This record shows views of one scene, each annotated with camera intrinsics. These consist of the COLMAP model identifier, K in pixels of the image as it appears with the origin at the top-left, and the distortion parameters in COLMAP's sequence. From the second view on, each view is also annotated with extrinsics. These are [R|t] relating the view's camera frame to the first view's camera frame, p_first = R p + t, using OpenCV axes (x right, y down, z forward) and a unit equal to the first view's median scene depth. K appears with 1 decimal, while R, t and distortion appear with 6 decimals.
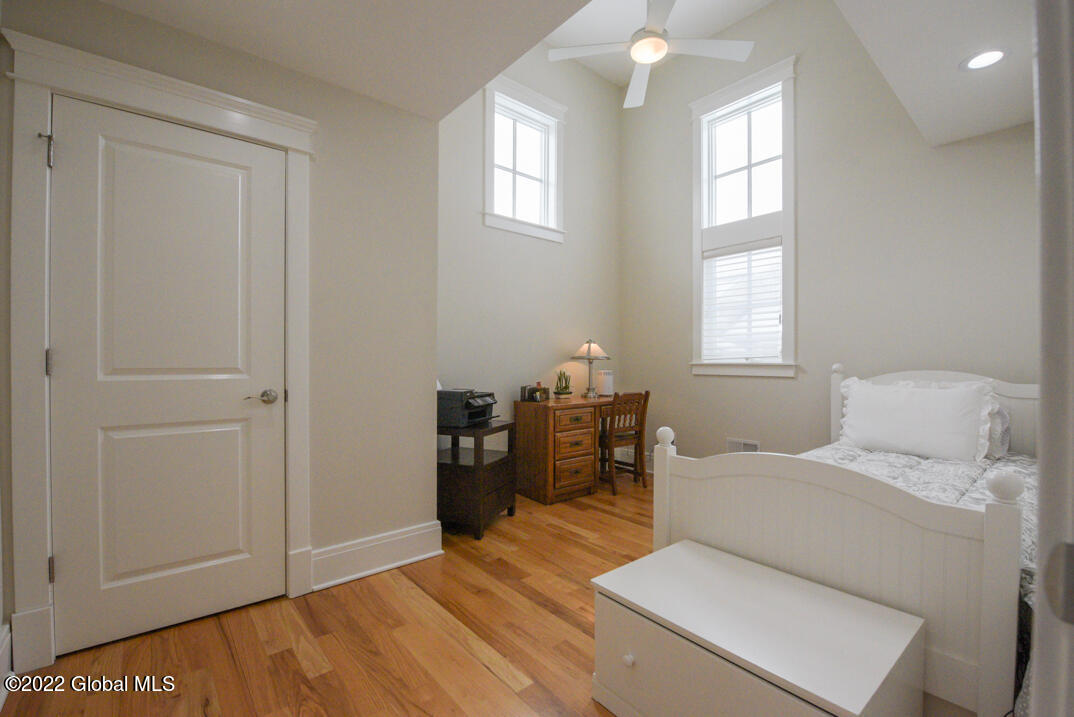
lens RADIAL K [[416.0, 0, 533.8], [0, 416.0, 359.9], [0, 0, 1]] dist [-0.023268, -0.000297]
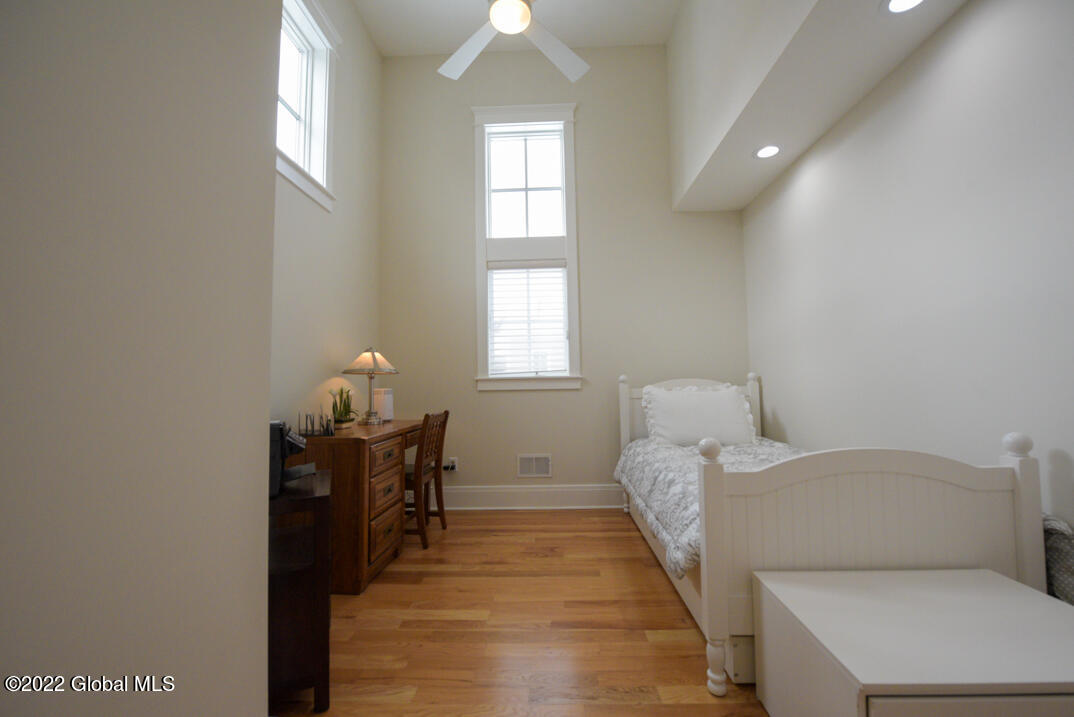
lens RADIAL K [[416.0, 0, 533.8], [0, 416.0, 359.9], [0, 0, 1]] dist [-0.023268, -0.000297]
pose [[0.696730, 0.029162, 0.716740, -0.223698], [0.014272, 0.998412, -0.054496, 0.021692], [-0.717191, 0.048198, 0.695208, 0.304692]]
